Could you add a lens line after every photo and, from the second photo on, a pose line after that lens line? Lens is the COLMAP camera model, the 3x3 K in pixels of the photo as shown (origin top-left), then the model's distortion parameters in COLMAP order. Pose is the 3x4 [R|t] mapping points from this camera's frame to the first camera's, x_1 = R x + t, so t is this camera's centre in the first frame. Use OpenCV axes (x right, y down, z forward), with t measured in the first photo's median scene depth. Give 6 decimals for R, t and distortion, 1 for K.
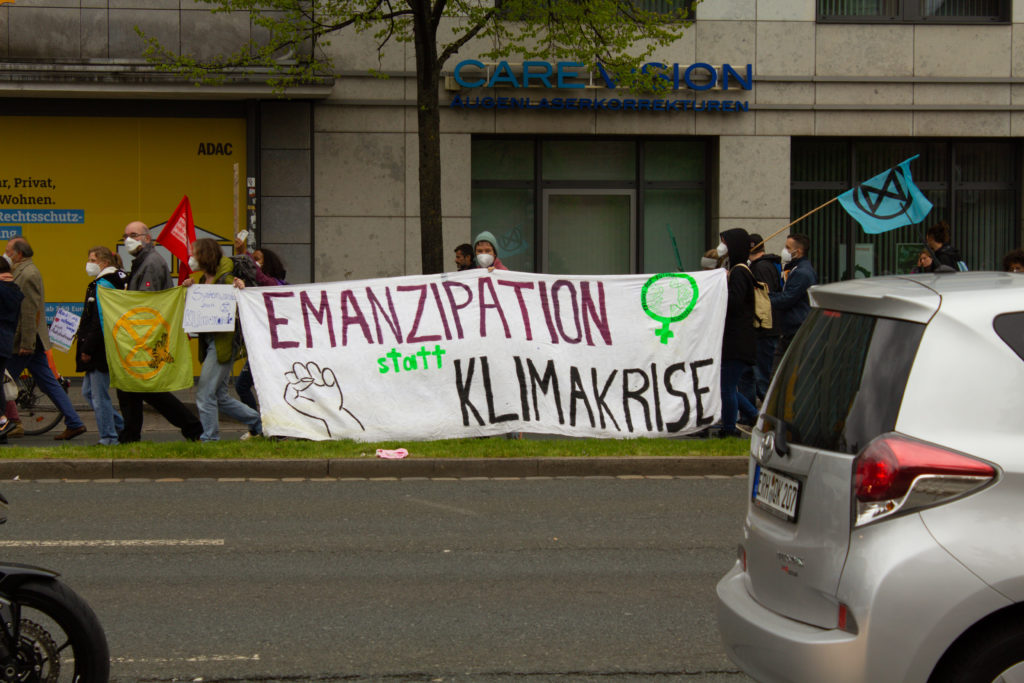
lens RADIAL K [[2448.9, 0, 495.4], [0, 2448.9, 355.2], [0, 0, 1]] dist [0.072647, 0.032685]
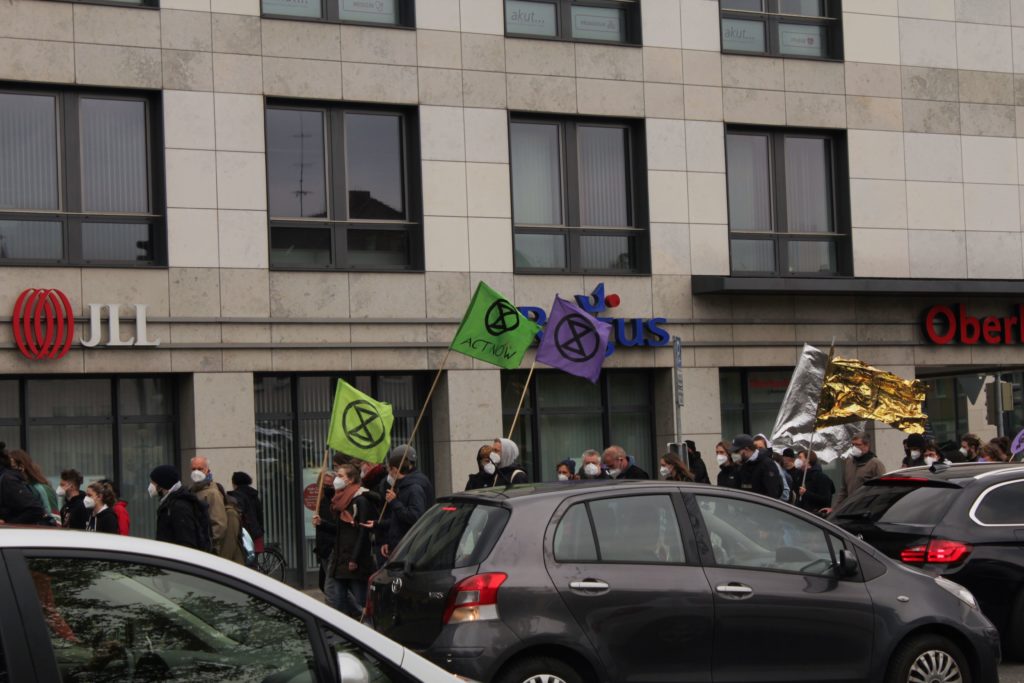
lens RADIAL K [[2448.9, 0, 495.4], [0, 2448.9, 355.2], [0, 0, 1]] dist [0.072647, 0.032685]
pose [[0.897407, -0.013711, 0.440991, -0.265674], [0.056041, 0.994964, -0.083107, 0.000482], [-0.437631, 0.099294, 0.893655, -0.028785]]
